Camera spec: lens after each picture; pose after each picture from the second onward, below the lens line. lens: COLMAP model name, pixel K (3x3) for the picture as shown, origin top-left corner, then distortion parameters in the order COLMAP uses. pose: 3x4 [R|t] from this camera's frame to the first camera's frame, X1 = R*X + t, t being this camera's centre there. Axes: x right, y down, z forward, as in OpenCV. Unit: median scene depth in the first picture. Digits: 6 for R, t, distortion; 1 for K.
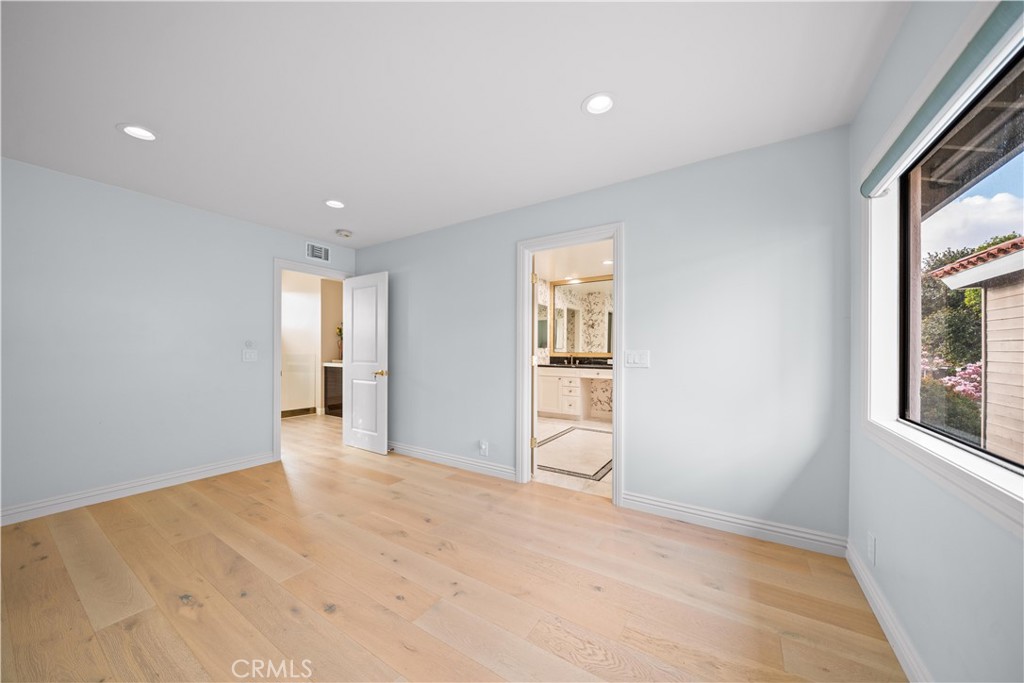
lens RADIAL K [[350.9, 0, 510.0], [0, 350.9, 345.1], [0, 0, 1]] dist [-0.002043, -0.000182]
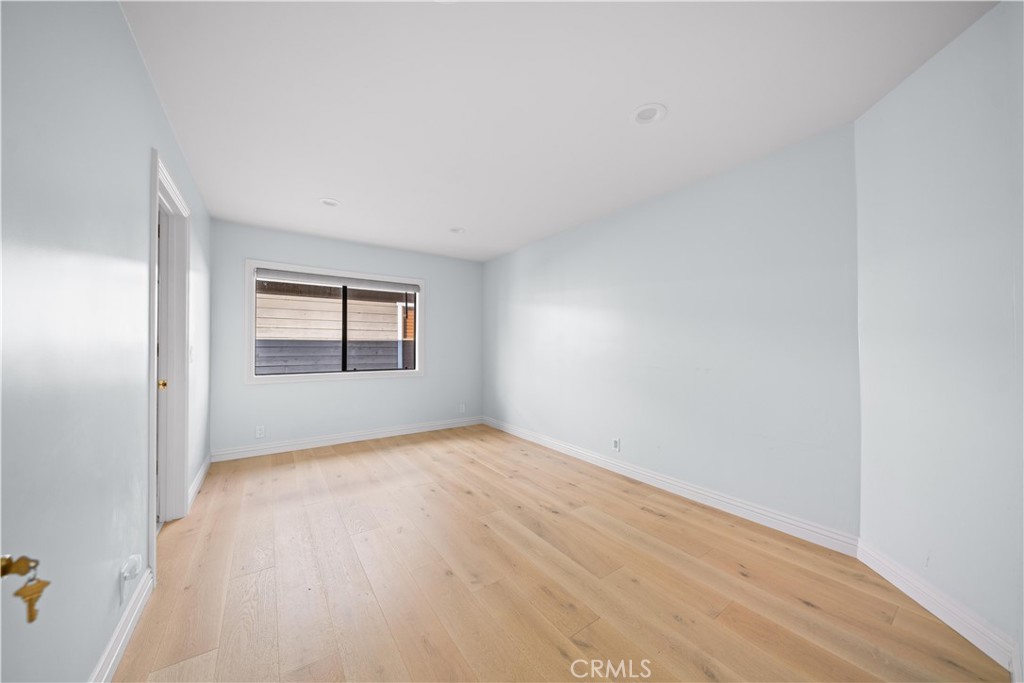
lens RADIAL K [[350.9, 0, 510.0], [0, 350.9, 345.1], [0, 0, 1]] dist [-0.002043, -0.000182]
pose [[-0.921426, 0.000590, 0.388555, -1.295261], [-0.007160, 0.999803, -0.018497, 0.043633], [-0.388489, -0.019825, -0.921240, 2.390603]]
